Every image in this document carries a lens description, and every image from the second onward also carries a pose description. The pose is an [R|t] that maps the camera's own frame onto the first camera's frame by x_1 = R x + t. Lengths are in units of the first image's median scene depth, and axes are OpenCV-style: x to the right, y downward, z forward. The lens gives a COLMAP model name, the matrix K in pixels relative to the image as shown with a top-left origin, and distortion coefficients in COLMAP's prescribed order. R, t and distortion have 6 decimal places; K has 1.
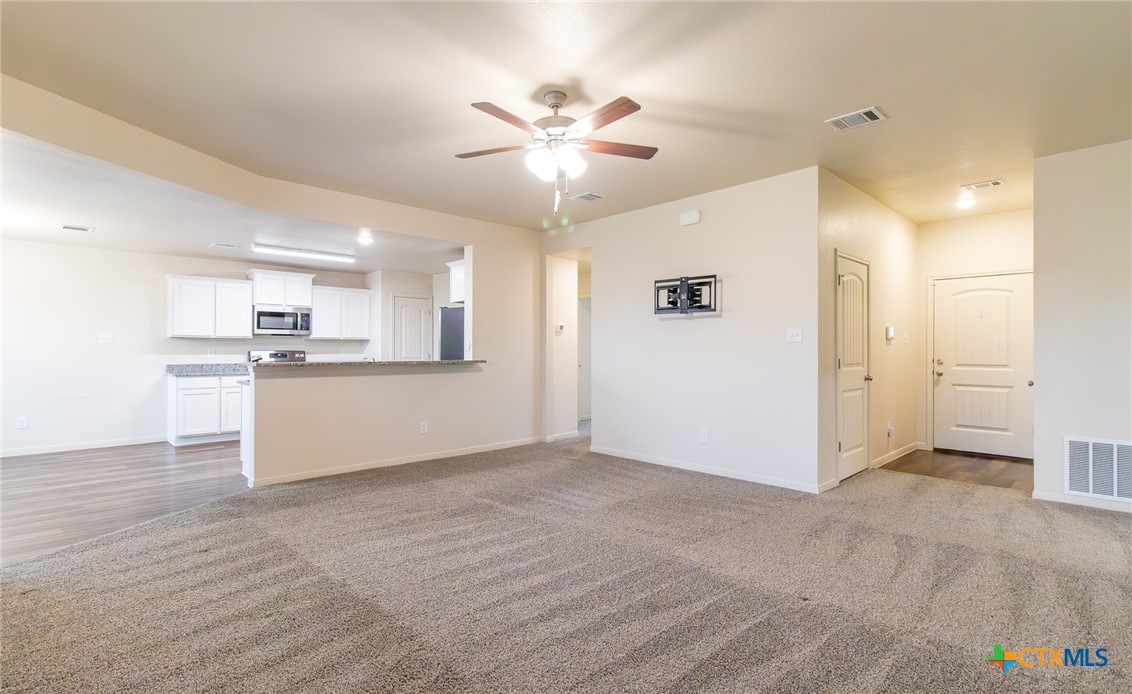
lens RADIAL K [[540.3, 0, 561.3], [0, 540.3, 348.7], [0, 0, 1]] dist [0.007747, -0.000241]
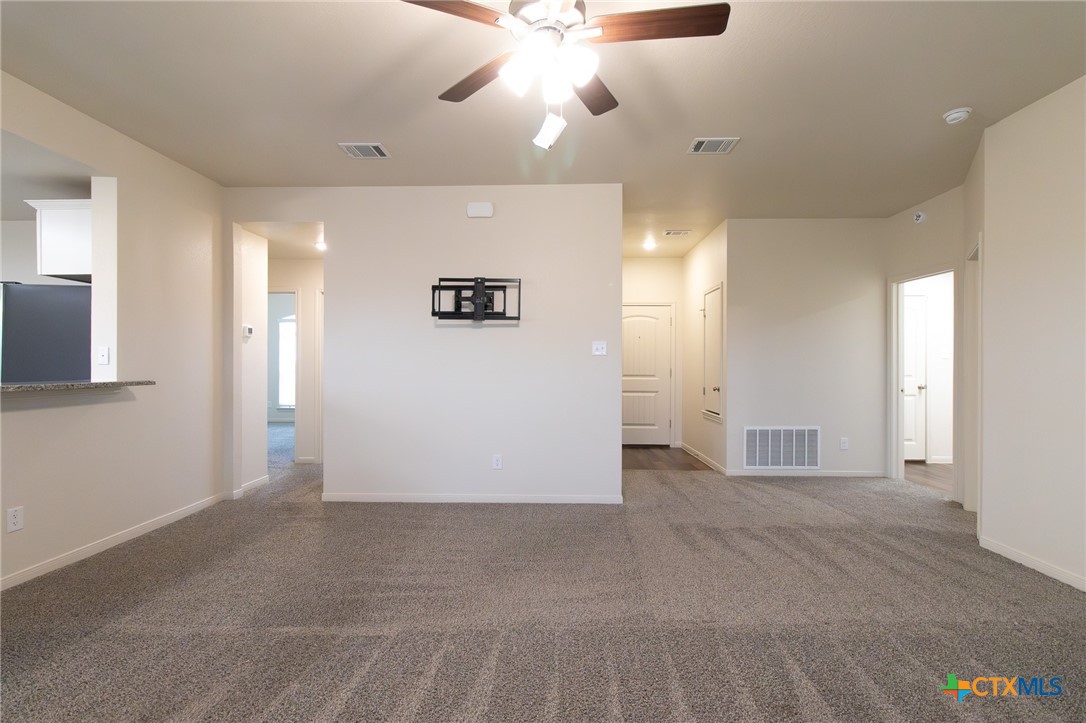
lens RADIAL K [[514.4, 0, 546.4], [0, 514.4, 362.8], [0, 0, 1]] dist [-0.000407, 0.000776]
pose [[0.705576, 0.001756, 0.708632, -0.238069], [-0.003438, 0.999994, 0.000945, 0.000437], [-0.708626, -0.003103, 0.705577, 0.310071]]
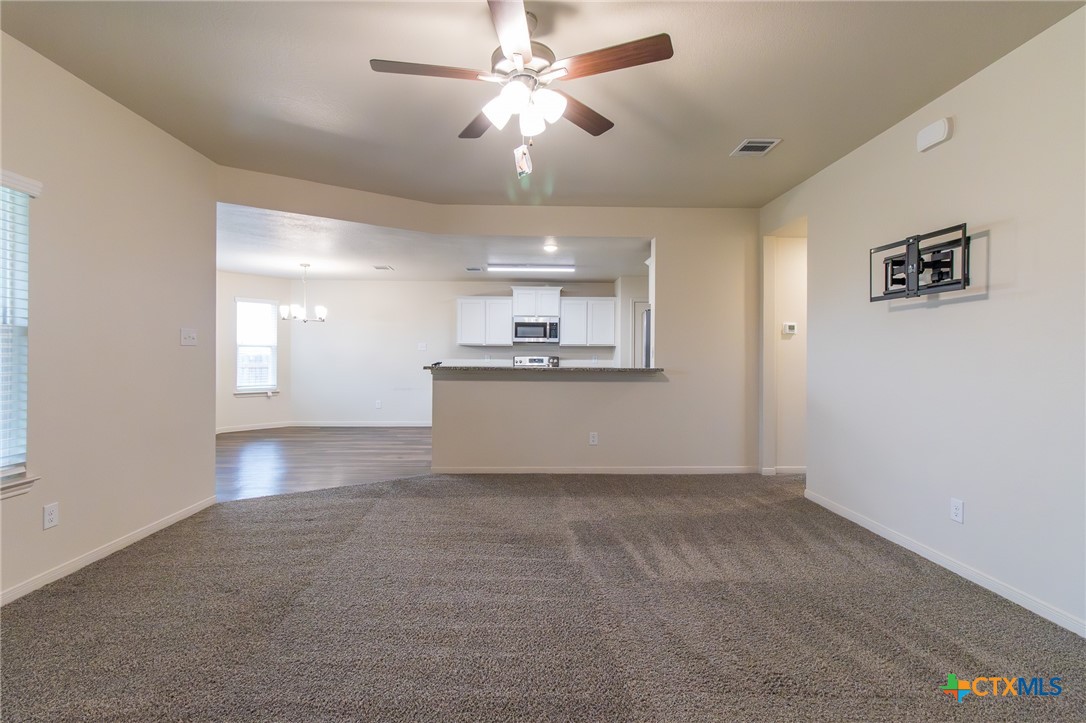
lens RADIAL K [[514.4, 0, 533.6], [0, 514.4, 352.7], [0, 0, 1]] dist [-0.000407, 0.000776]
pose [[0.739195, 0.000250, -0.673492, 0.262913], [-0.003702, 0.999986, -0.003692, 0.000015], [0.673481, 0.005223, 0.739186, 0.258379]]
